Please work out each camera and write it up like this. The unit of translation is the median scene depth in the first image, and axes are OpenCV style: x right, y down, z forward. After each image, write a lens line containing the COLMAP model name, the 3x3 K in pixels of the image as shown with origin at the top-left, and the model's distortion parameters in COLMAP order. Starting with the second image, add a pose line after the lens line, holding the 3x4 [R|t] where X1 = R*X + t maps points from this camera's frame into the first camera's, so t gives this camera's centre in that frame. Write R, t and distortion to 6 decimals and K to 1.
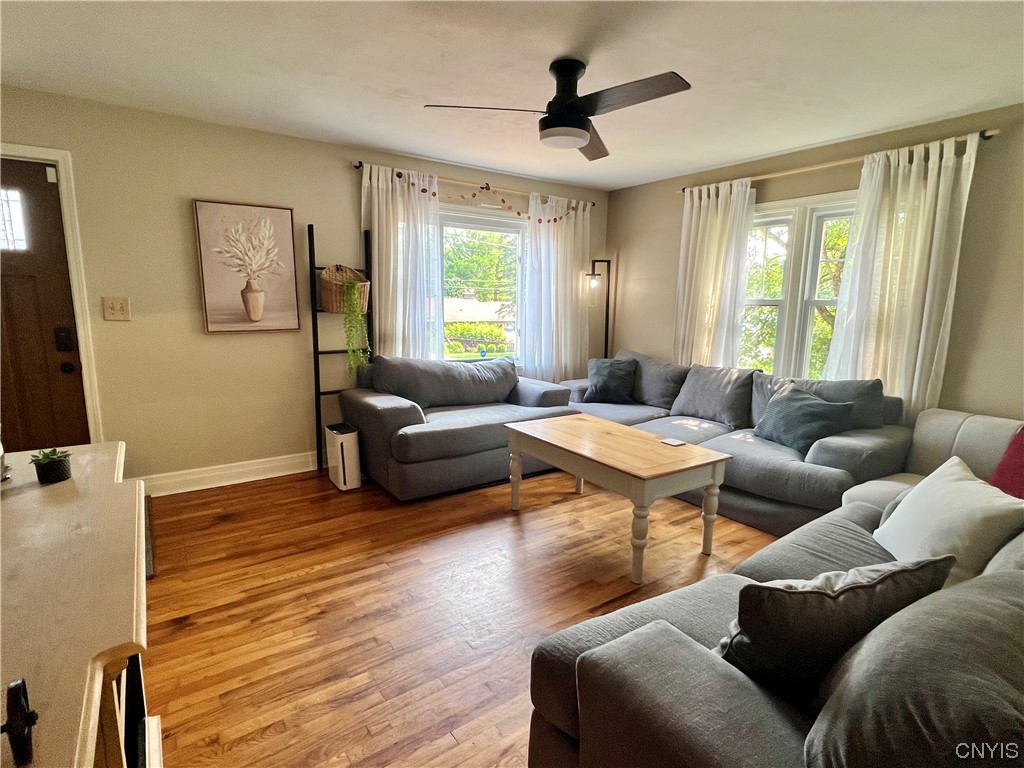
lens RADIAL K [[517.6, 0, 512.4], [0, 517.6, 386.9], [0, 0, 1]] dist [-0.003572, -0.000813]
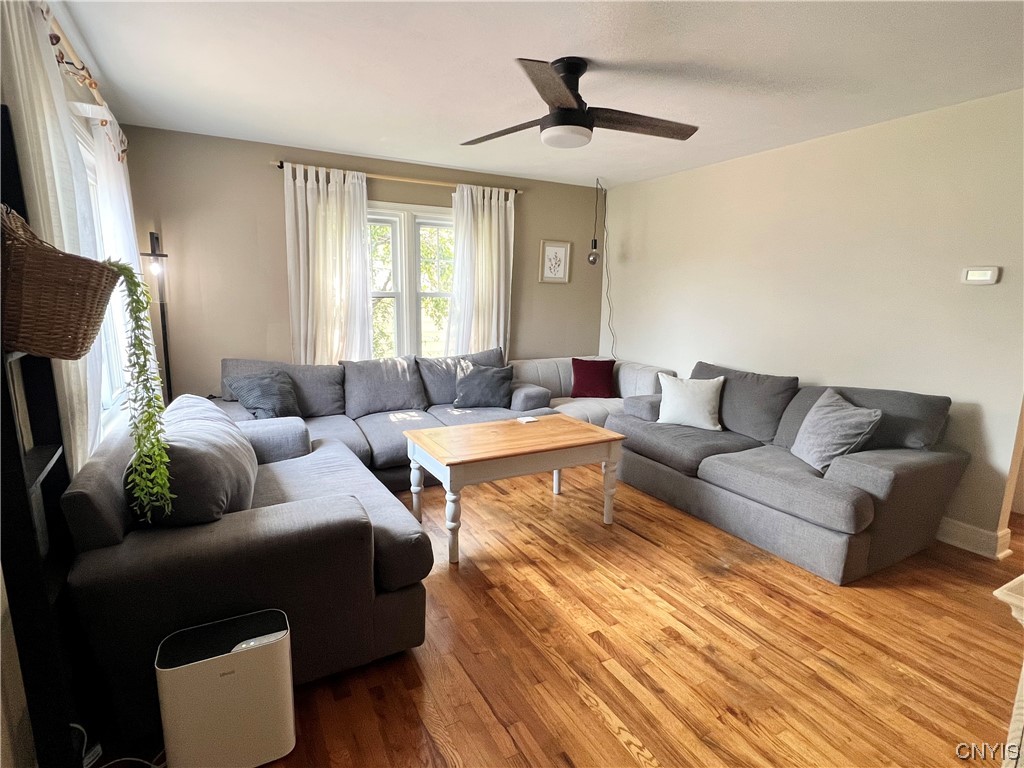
lens RADIAL K [[517.6, 0, 510.4], [0, 517.6, 379.0], [0, 0, 1]] dist [-0.003572, -0.000813]
pose [[0.113764, -0.178948, 0.977259, -0.834454], [0.157152, 0.974503, 0.160149, -0.177838], [-0.981000, 0.135359, 0.138985, 0.890198]]
